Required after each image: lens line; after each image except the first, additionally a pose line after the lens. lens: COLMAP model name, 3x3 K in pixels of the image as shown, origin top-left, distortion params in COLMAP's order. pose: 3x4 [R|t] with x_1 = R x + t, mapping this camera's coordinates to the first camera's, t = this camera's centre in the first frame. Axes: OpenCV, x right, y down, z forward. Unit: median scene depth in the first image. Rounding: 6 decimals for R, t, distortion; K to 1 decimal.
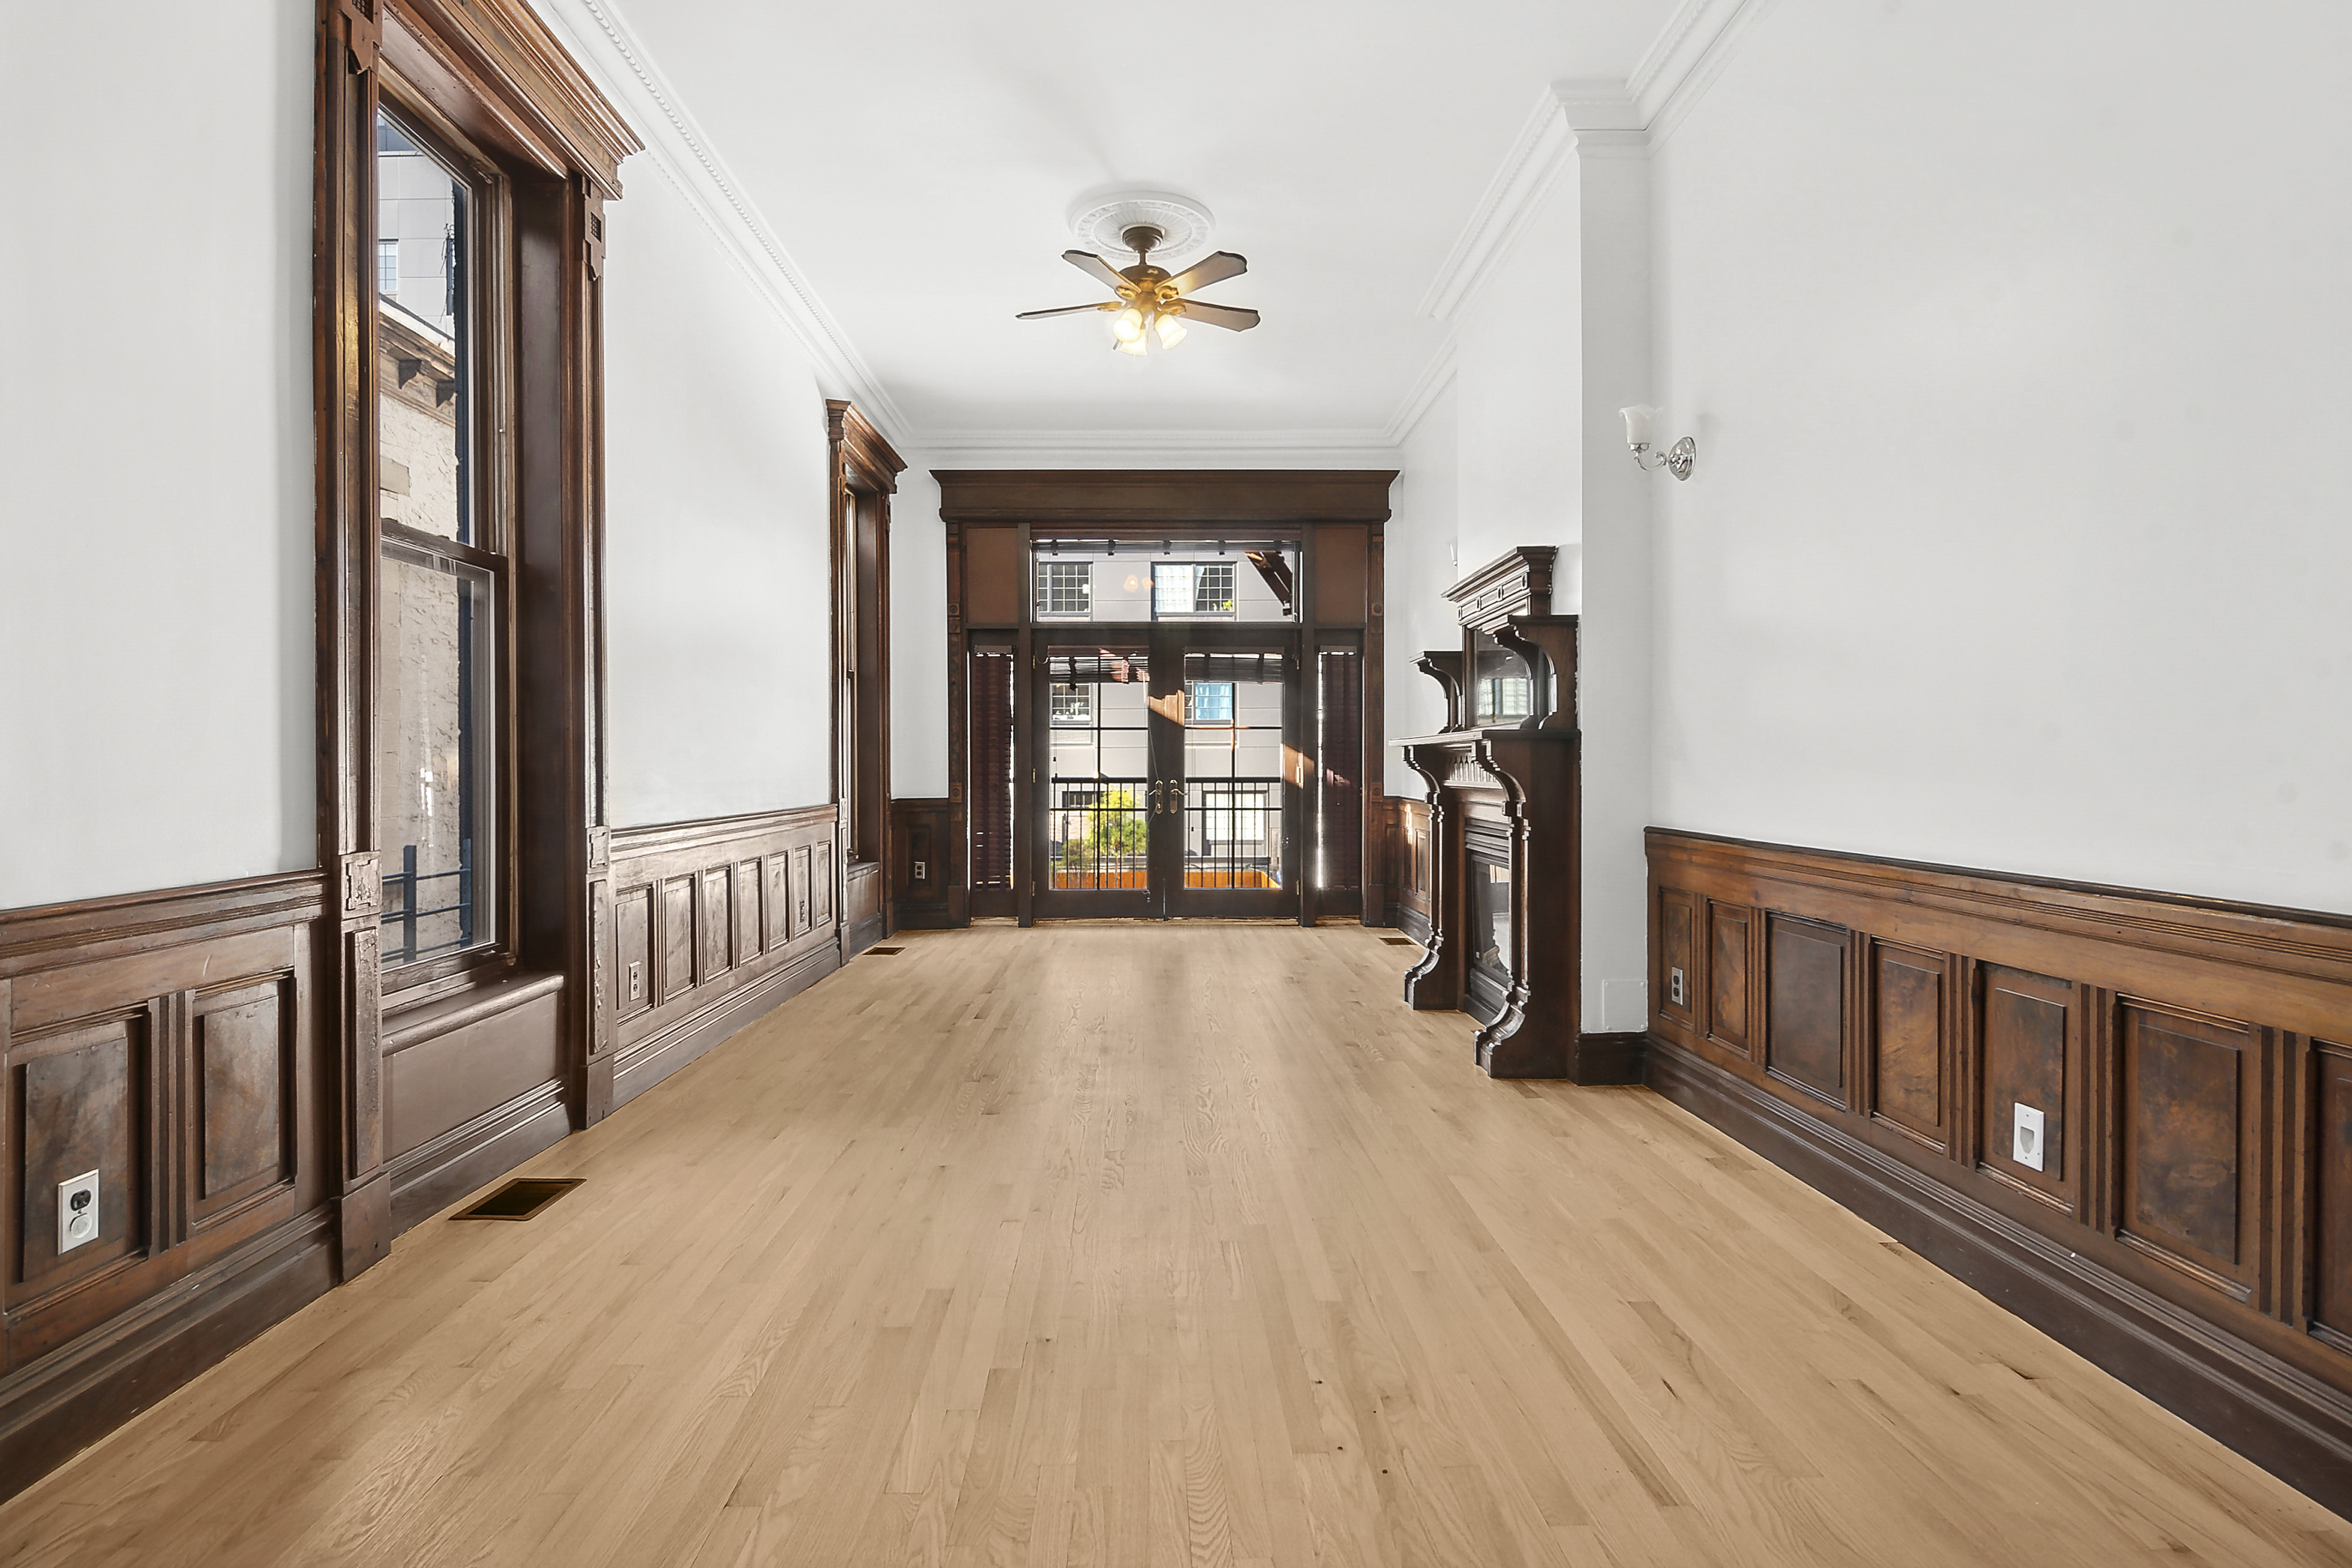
lens RADIAL K [[1156.1, 0, 1159.4], [0, 1156.1, 765.9], [0, 0, 1]] dist [-0.002541, -0.008652]
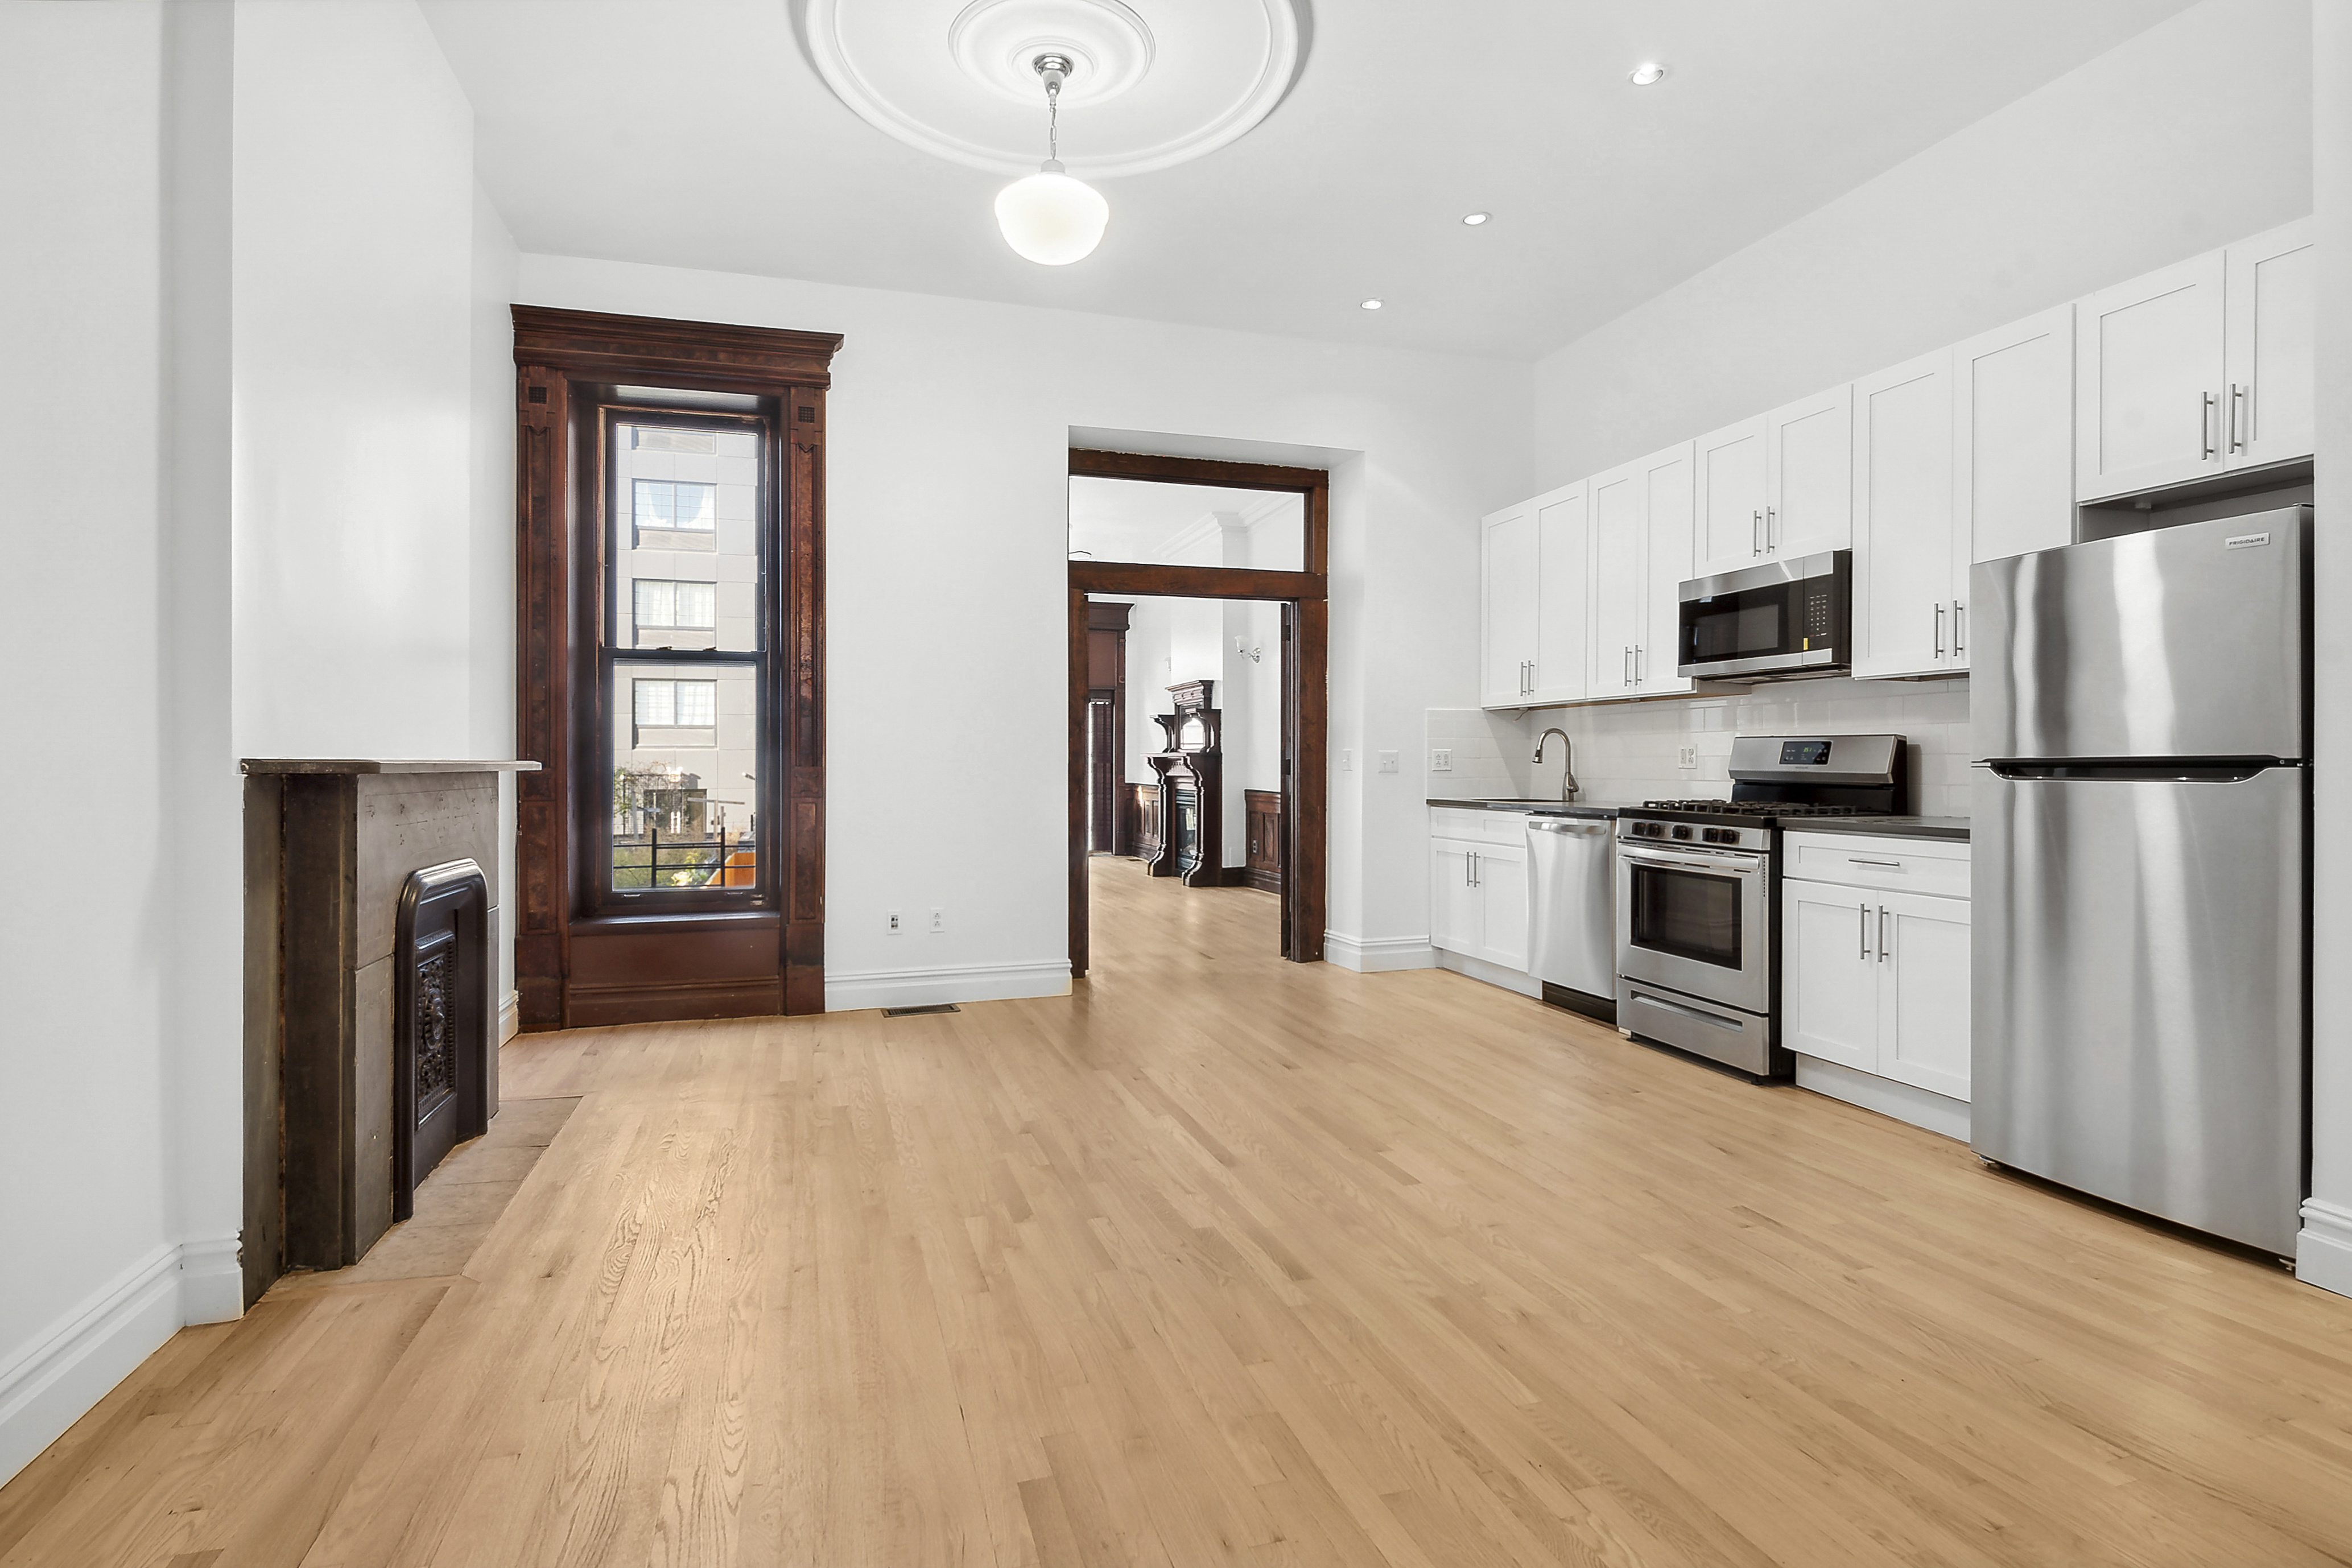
lens RADIAL K [[1156.1, 0, 1159.4], [0, 1156.1, 765.9], [0, 0, 1]] dist [-0.002541, -0.008652]
pose [[0.962346, -0.000392, 0.271829, -0.410149], [-0.000334, 0.999996, 0.002627, -0.006963], [-0.271829, -0.002619, 0.962342, -1.254925]]
